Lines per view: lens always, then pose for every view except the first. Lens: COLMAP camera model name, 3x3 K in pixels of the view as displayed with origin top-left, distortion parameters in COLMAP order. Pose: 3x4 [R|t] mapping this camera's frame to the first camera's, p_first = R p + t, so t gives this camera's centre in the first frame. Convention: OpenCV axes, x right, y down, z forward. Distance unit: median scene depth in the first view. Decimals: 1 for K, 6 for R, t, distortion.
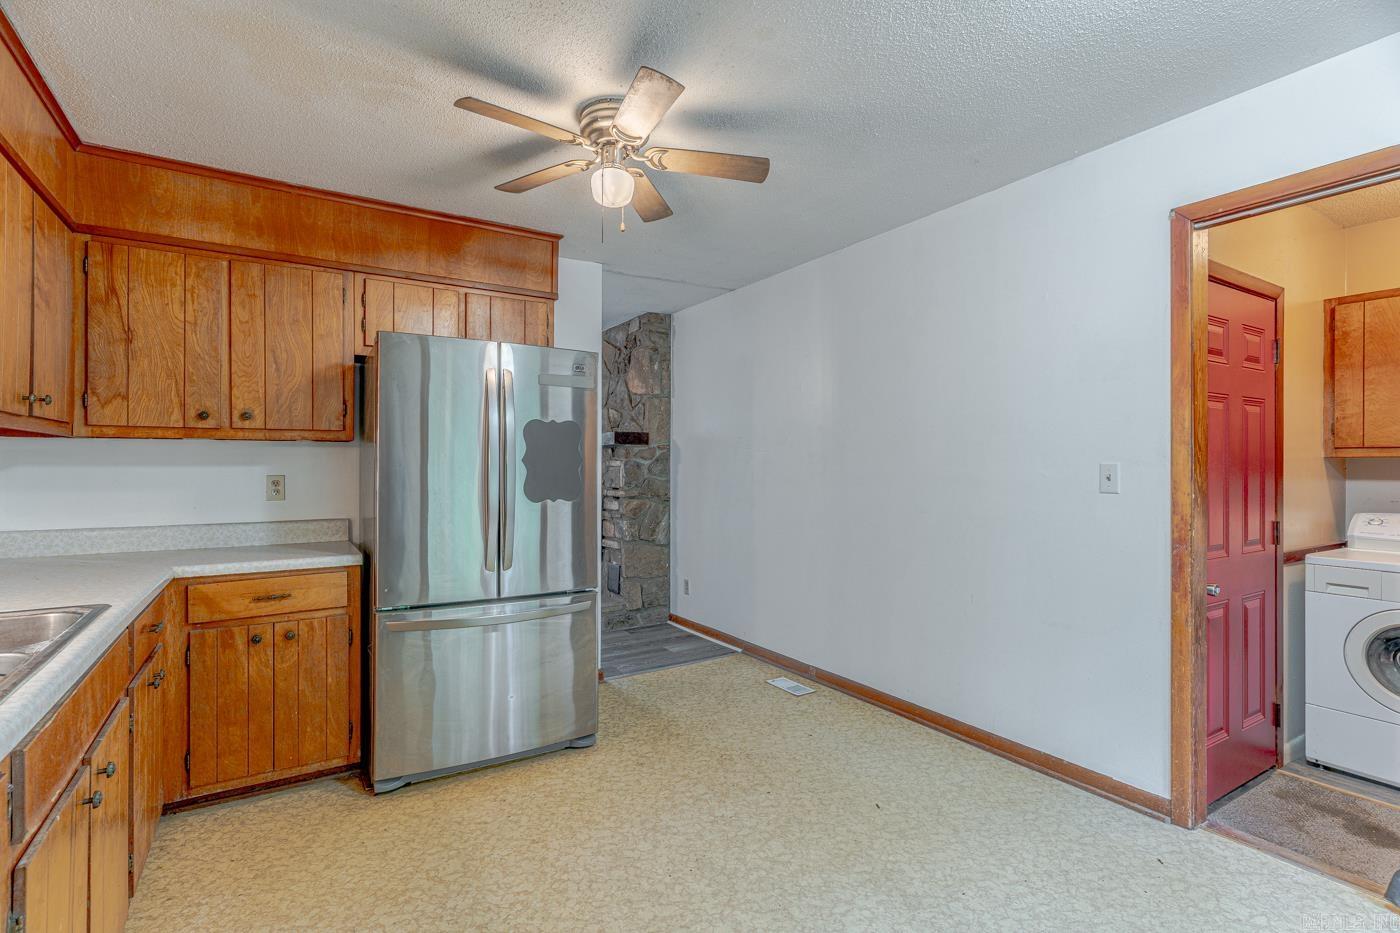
lens RADIAL K [[656.7, 0, 700.0], [0, 656.7, 466.5], [0, 0, 1]] dist [-0.000289, 0.000134]
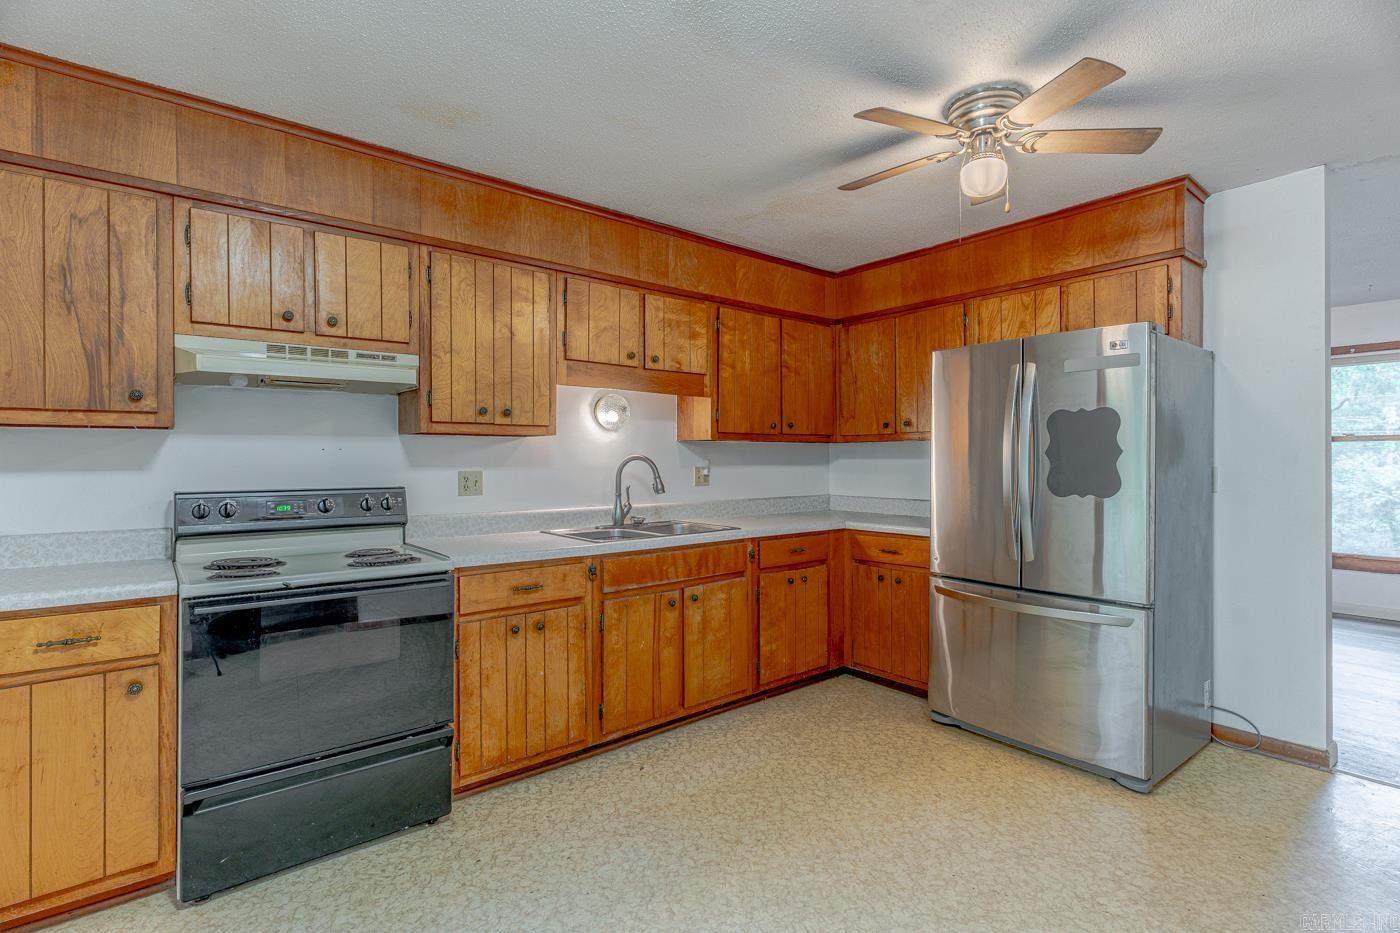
lens RADIAL K [[671.6, 0, 699.5], [0, 671.6, 459.2], [0, 0, 1]] dist [0.000710, 0.000450]
pose [[0.120204, -0.000787, -0.992749, 0.677173], [0.003600, 0.999993, -0.000357, -0.001684], [0.992743, -0.003531, 0.120206, 0.373911]]
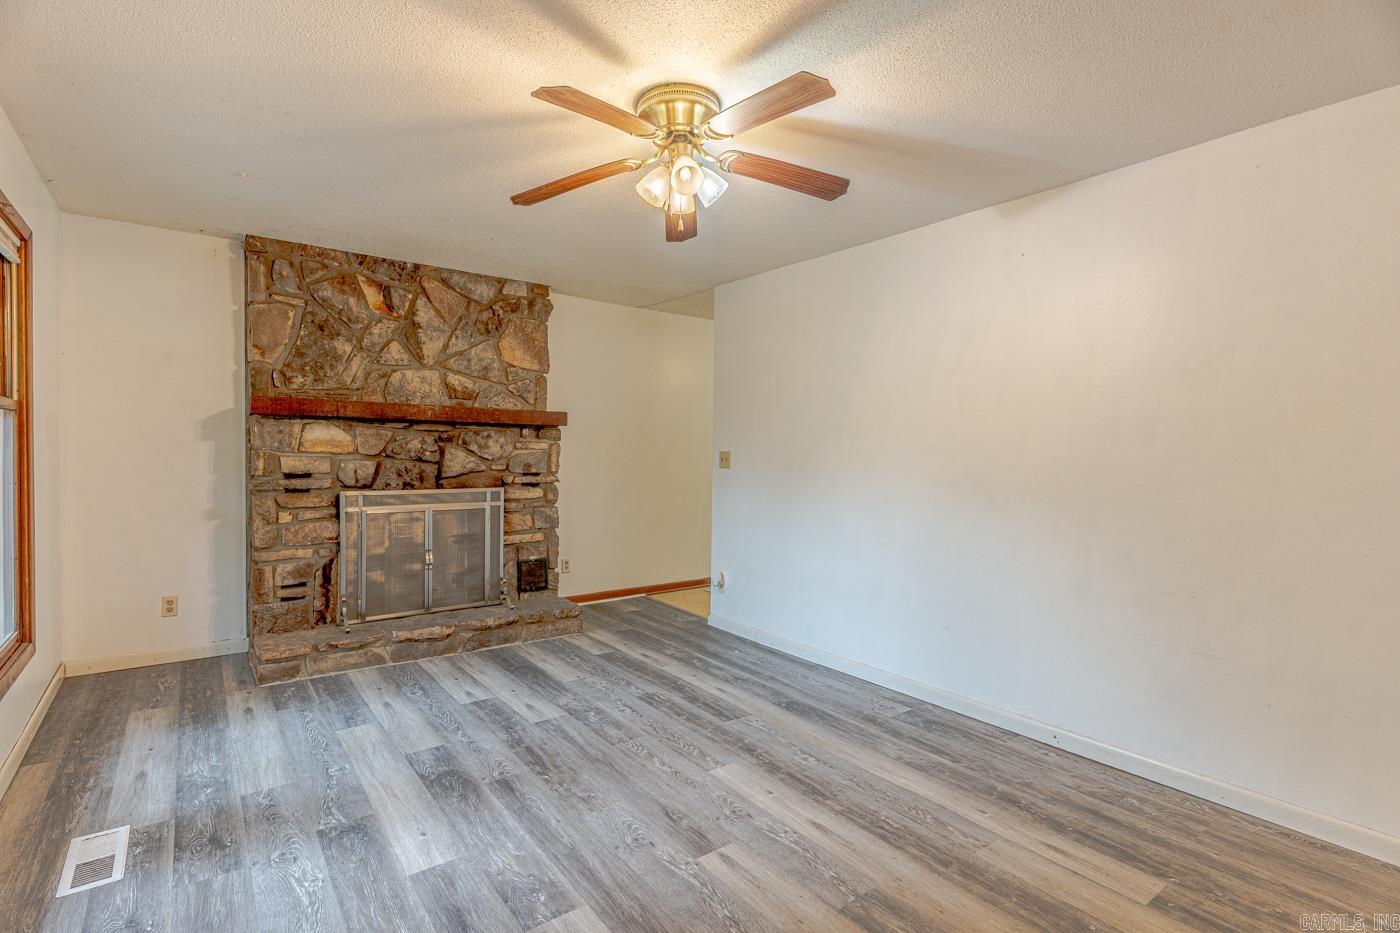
lens RADIAL K [[671.6, 0, 699.5], [0, 671.6, 459.2], [0, 0, 1]] dist [0.000710, 0.000450]
pose [[-0.093687, -0.014129, 0.995501, -2.036145], [-0.014522, 0.999812, 0.012824, -0.001919], [-0.995496, -0.013255, -0.093874, 1.670194]]
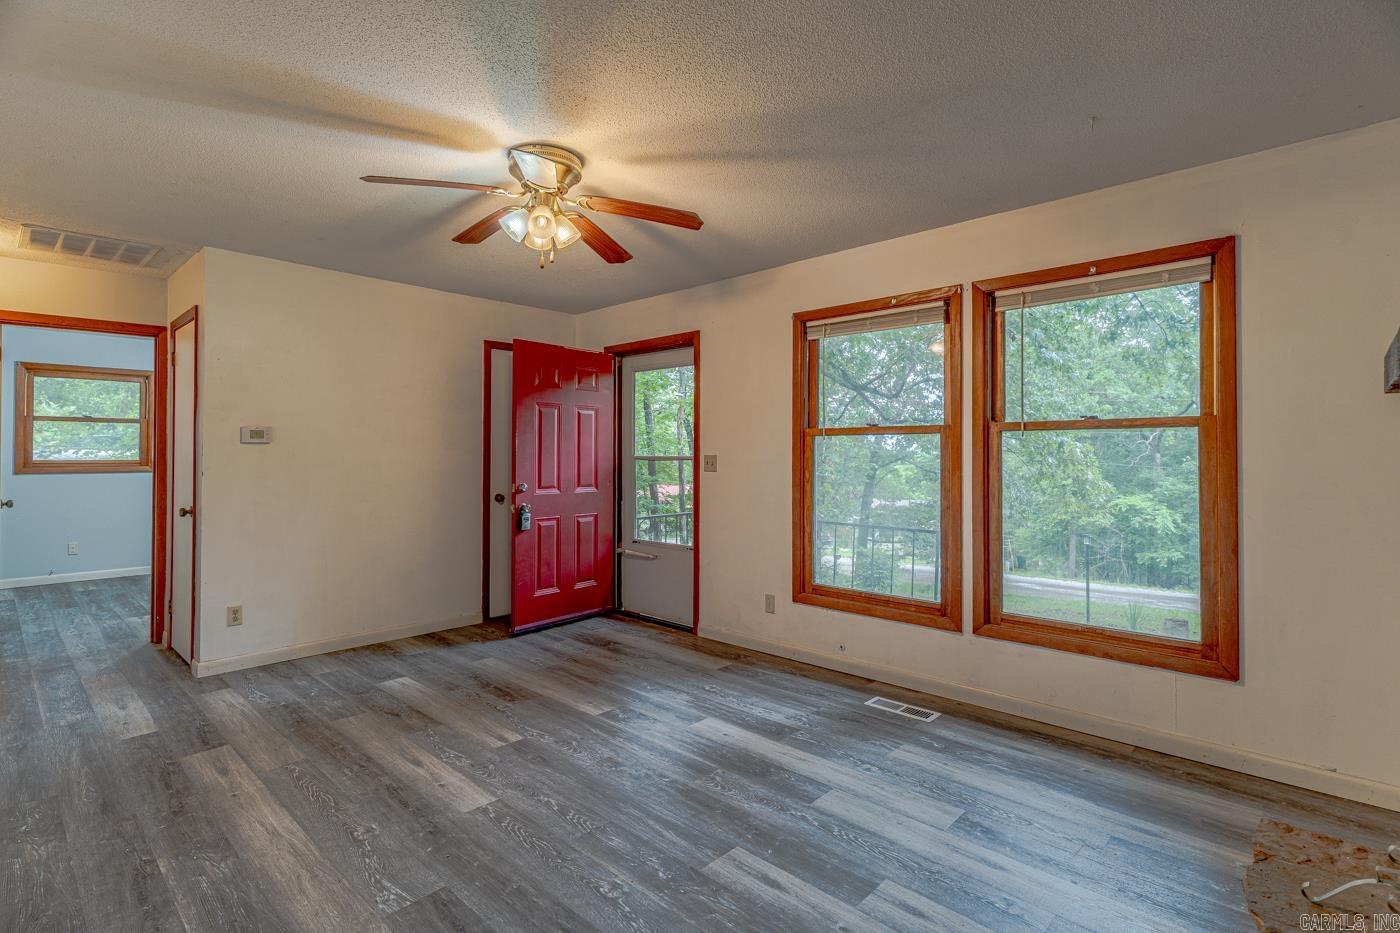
lens RADIAL K [[671.7, 0, 694.1], [0, 671.7, 450.0], [0, 0, 1]] dist [-0.000973, -0.000258]
pose [[0.243272, -0.010750, -0.969898, -0.126616], [-0.000930, 0.999936, -0.011316, 0.003316], [0.969958, 0.003655, 0.243247, 1.595077]]
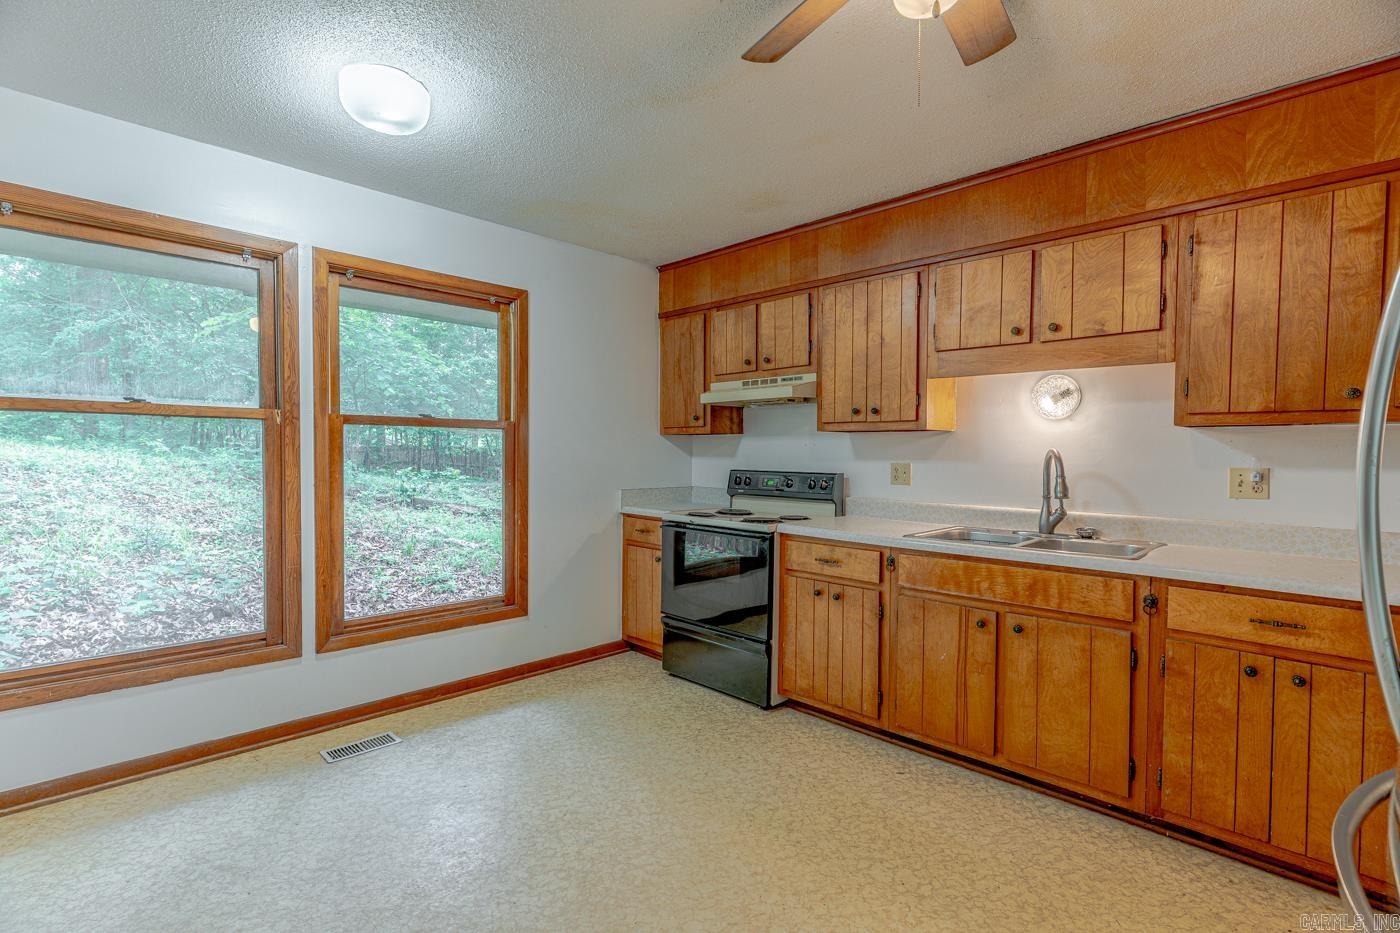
lens RADIAL K [[667.3, 0, 687.2], [0, 667.3, 471.2], [0, 0, 1]] dist [0.003162, 0.000580]
pose [[-0.978494, -0.000064, -0.206275, 0.165797], [-0.006404, 0.999527, 0.030066, -0.003255], [0.206176, 0.030740, -0.978032, 1.282540]]
